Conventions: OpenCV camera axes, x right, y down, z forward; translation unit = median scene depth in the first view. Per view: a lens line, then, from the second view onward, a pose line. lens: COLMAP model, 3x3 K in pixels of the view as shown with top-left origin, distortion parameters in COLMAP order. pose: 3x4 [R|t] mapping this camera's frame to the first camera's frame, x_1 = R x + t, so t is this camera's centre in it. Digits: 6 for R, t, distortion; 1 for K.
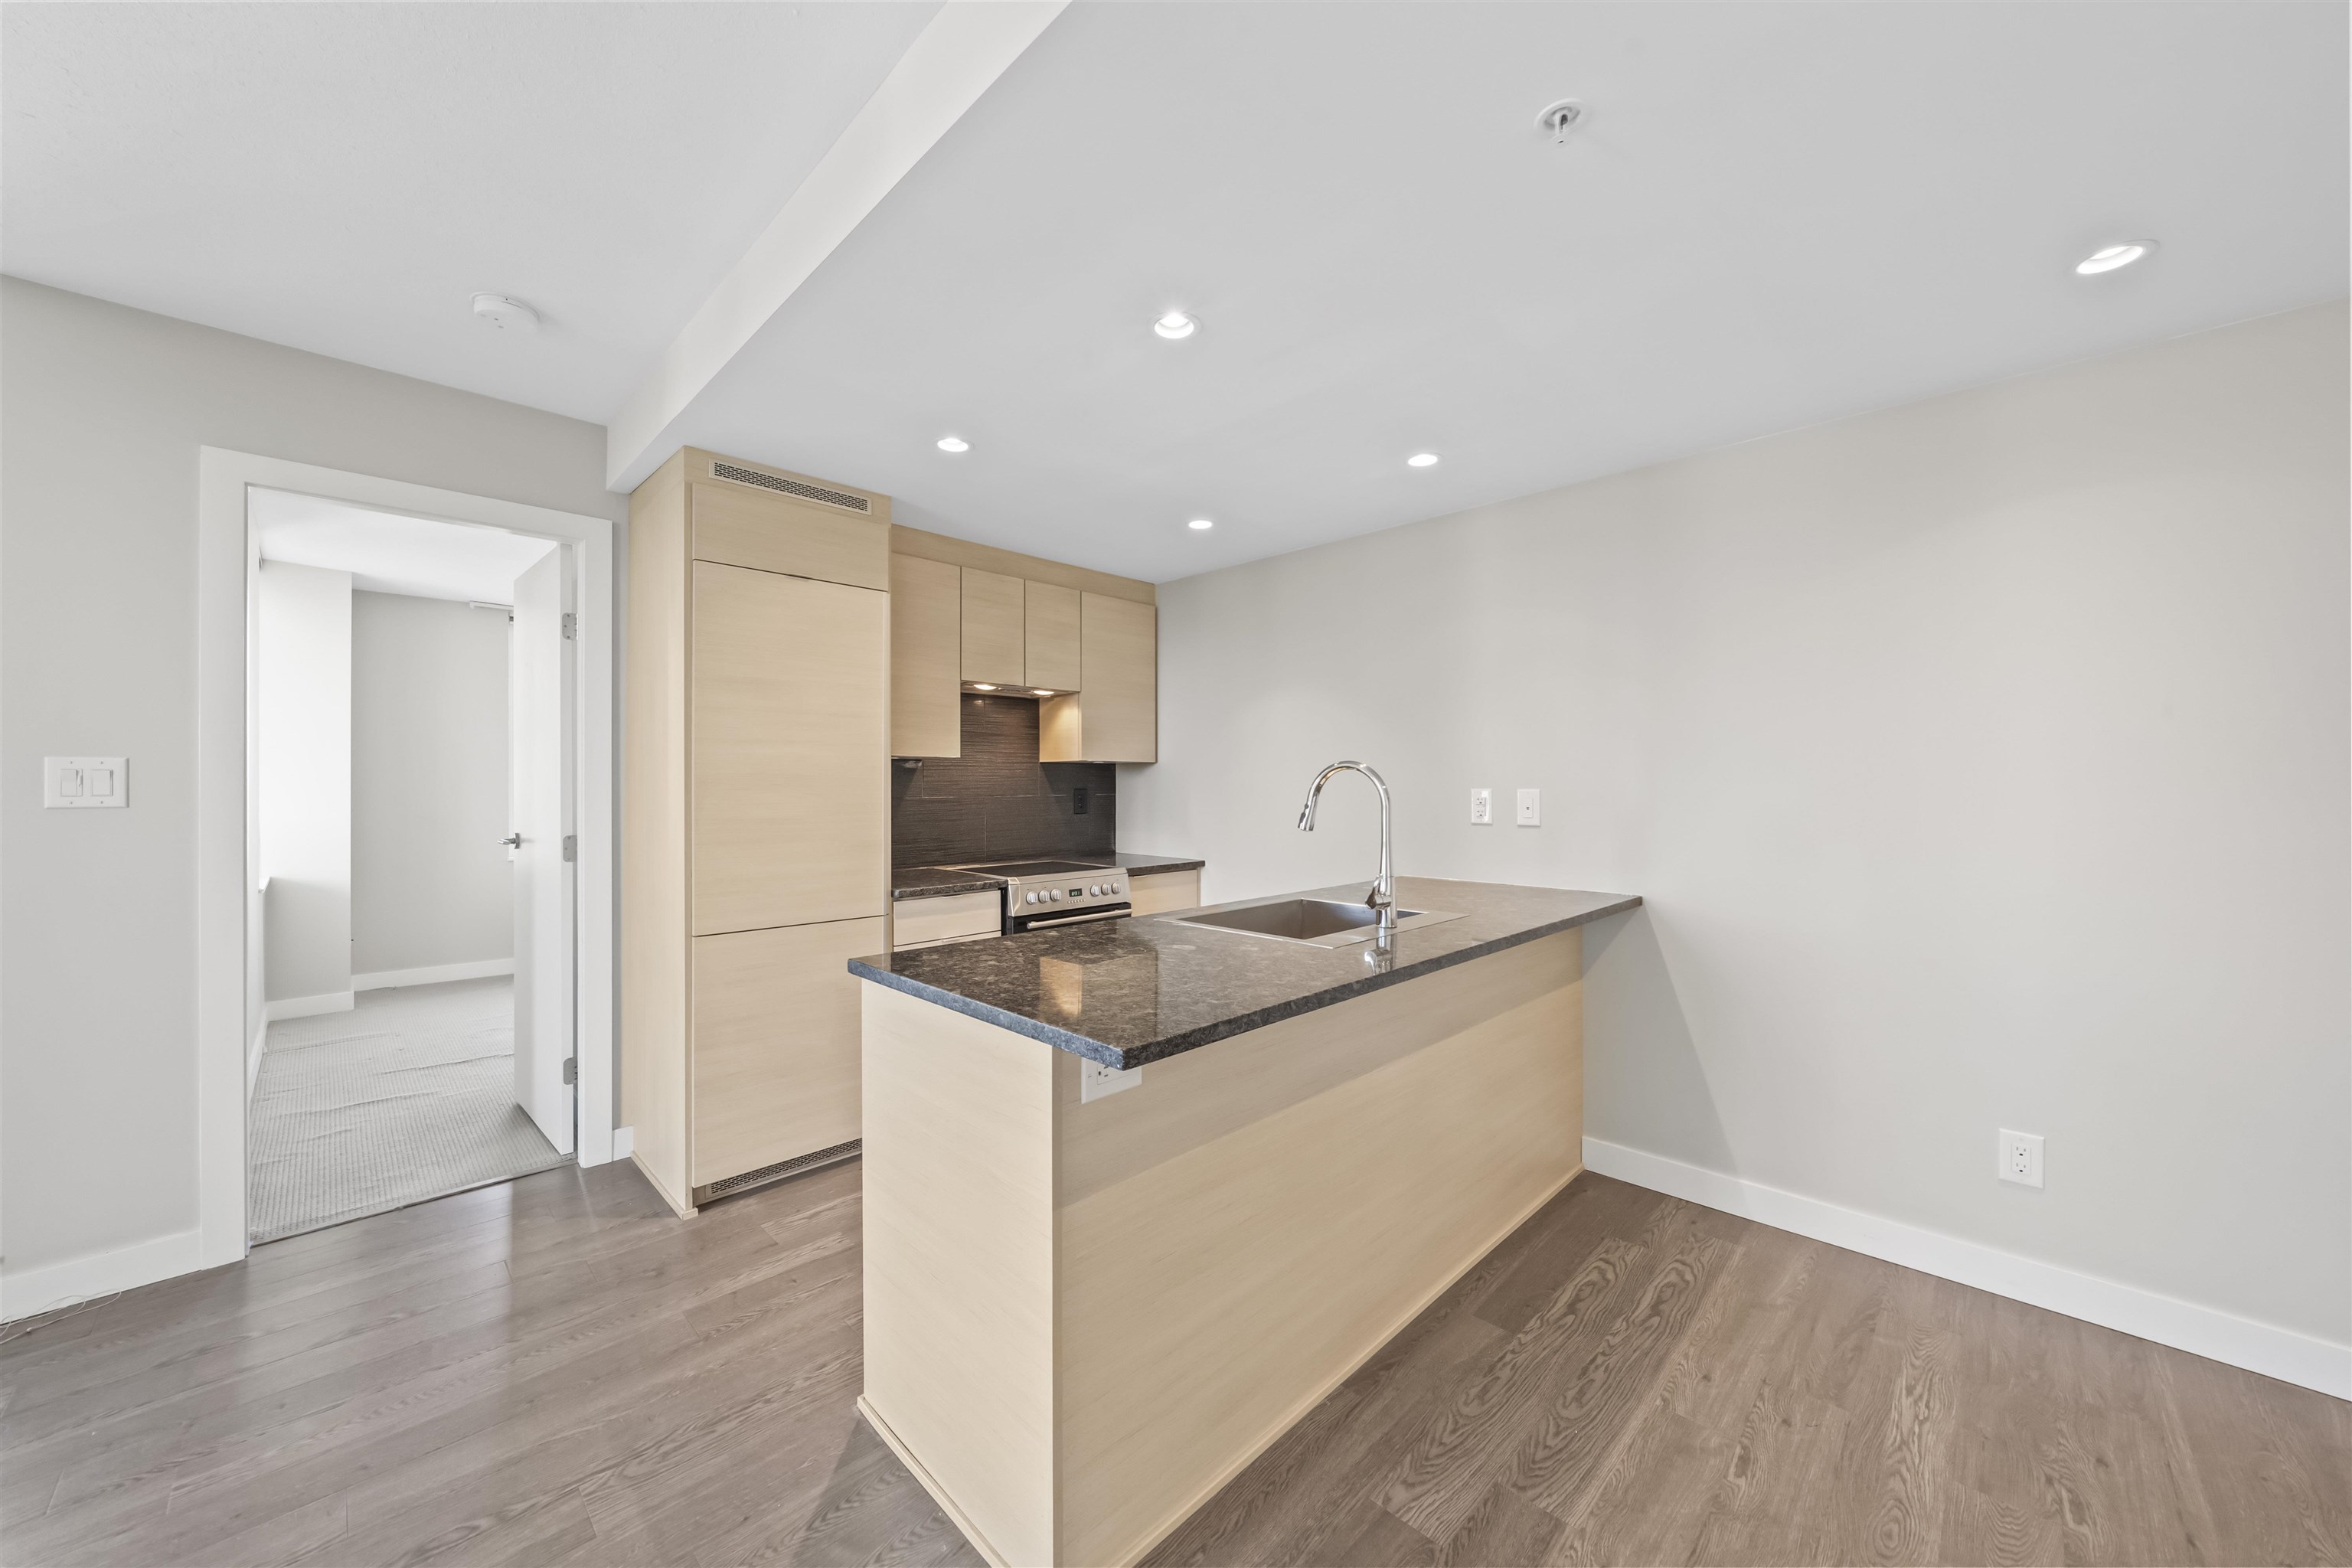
lens RADIAL K [[851.5, 0, 1172.4], [0, 851.5, 784.8], [0, 0, 1]] dist [-0.000681, 0.000035]
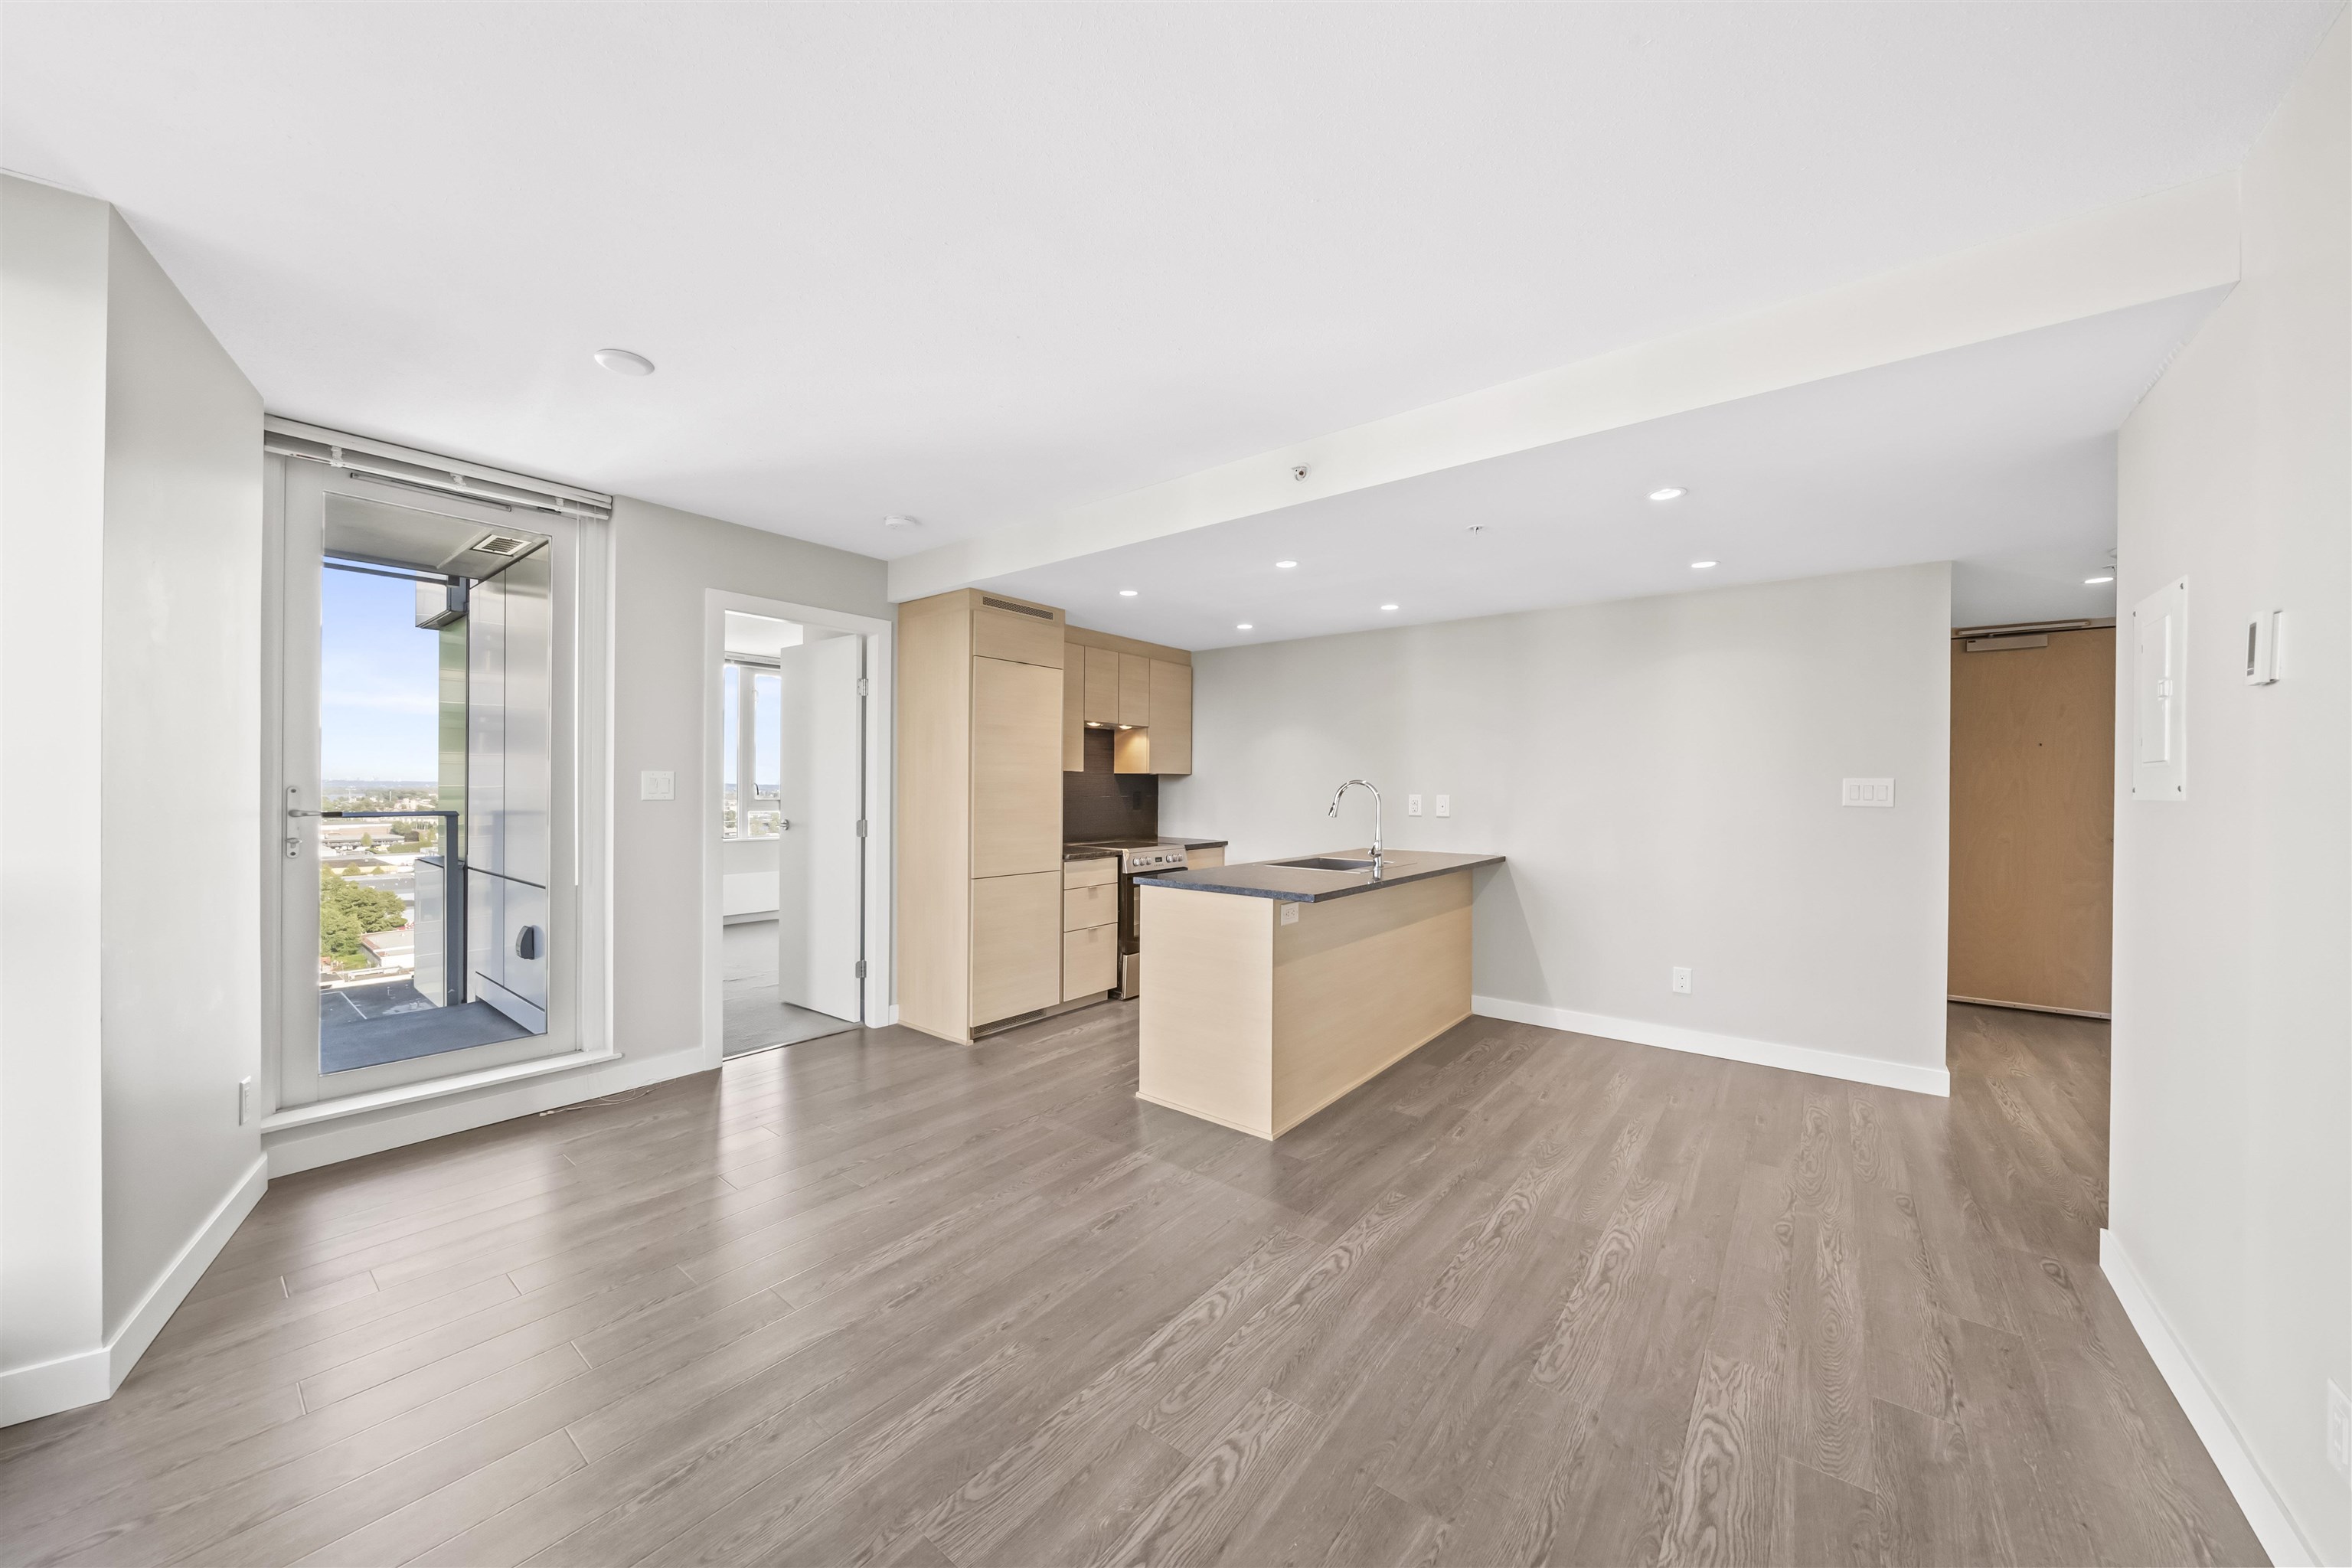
lens RADIAL K [[819.5, 0, 1168.8], [0, 819.5, 791.0], [0, 0, 1]] dist [-0.001438, -0.000039]
pose [[0.993853, 0.007678, 0.110441, -0.320432], [-0.008269, 0.999954, 0.004893, -0.006713], [-0.110398, -0.005776, 0.993871, -0.592854]]
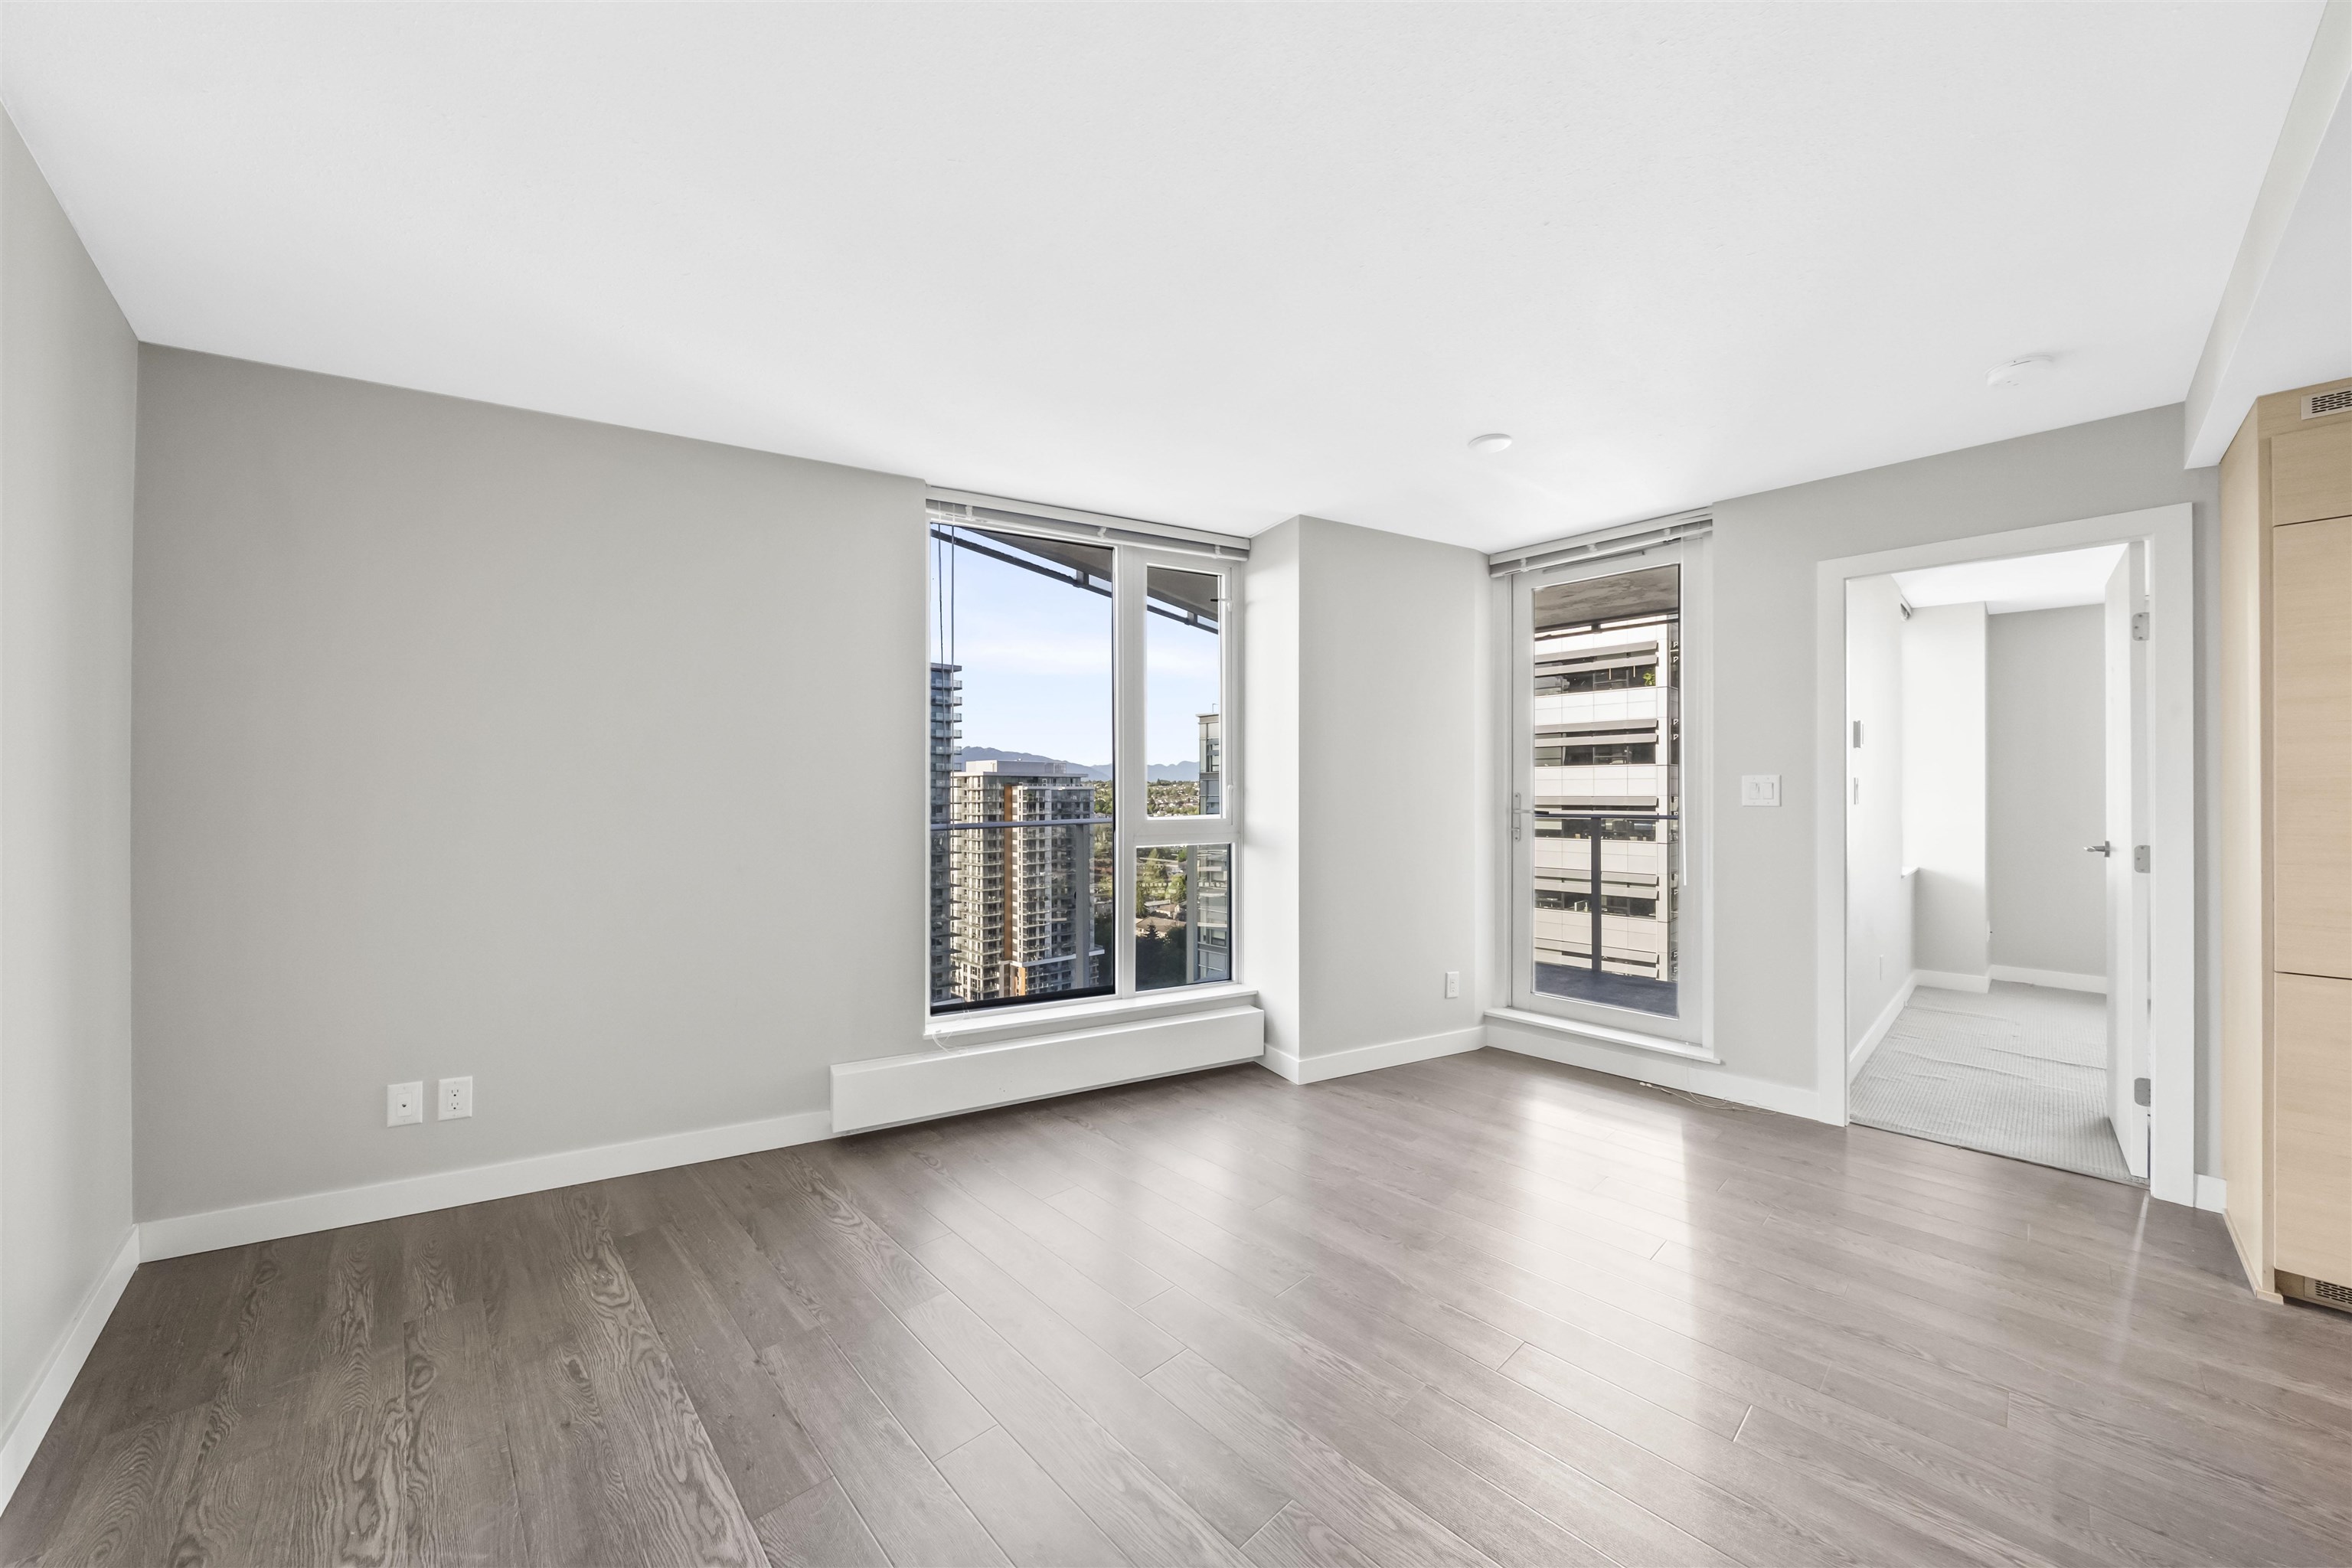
lens RADIAL K [[828.2, 0, 1175.1], [0, 828.2, 794.1], [0, 0, 1]] dist [-0.000029, 0.000099]
pose [[-0.025285, 0.000794, -0.999680, 0.258944], [0.000614, 1.000000, 0.000779, 0.001087], [0.999680, -0.000594, -0.025286, -0.064553]]
